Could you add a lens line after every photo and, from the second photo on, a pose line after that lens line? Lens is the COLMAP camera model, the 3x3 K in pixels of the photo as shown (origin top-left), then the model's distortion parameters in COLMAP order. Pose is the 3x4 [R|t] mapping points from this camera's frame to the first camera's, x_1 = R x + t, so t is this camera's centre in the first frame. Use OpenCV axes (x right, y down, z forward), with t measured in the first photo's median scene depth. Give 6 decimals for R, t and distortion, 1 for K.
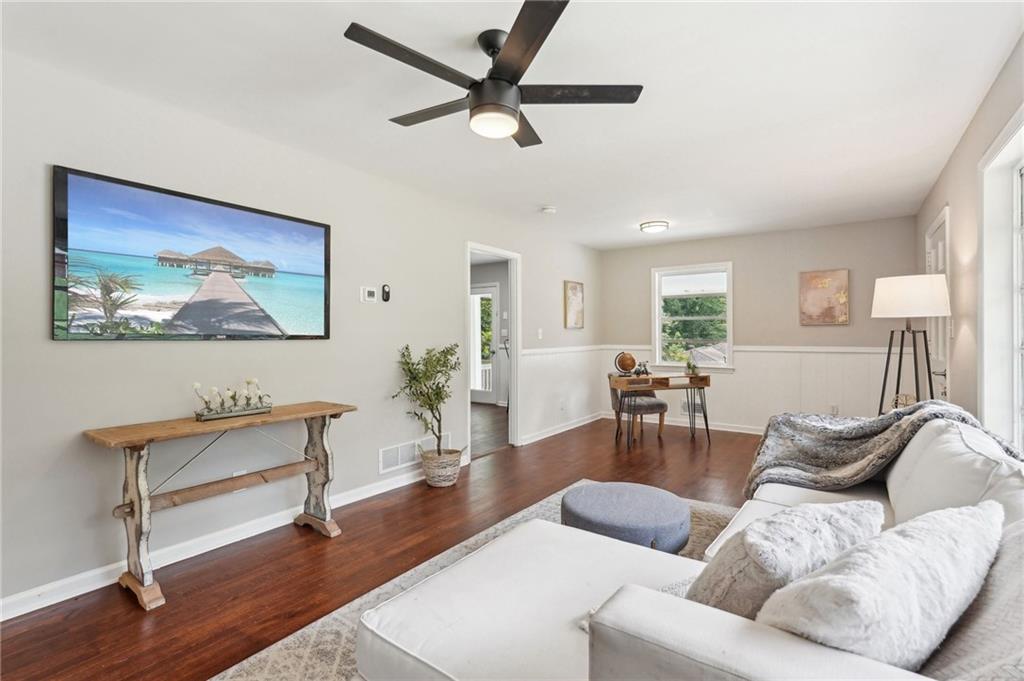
lens RADIAL K [[460.3, 0, 513.6], [0, 460.3, 334.2], [0, 0, 1]] dist [-0.012606, 0.009501]
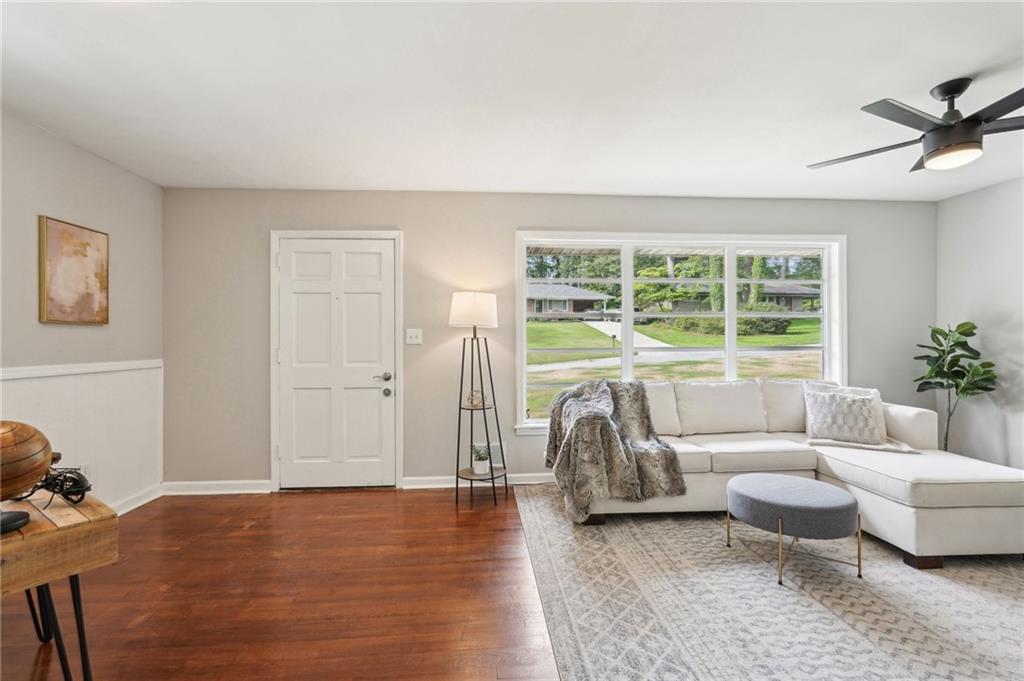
lens RADIAL K [[460.3, 0, 507.2], [0, 460.3, 341.1], [0, 0, 1]] dist [-0.012606, 0.009501]
pose [[-0.637460, 0.006364, 0.770457, -0.080774], [0.002343, 0.999977, -0.006322, 0.004570], [-0.770480, -0.002225, -0.637460, 0.973060]]
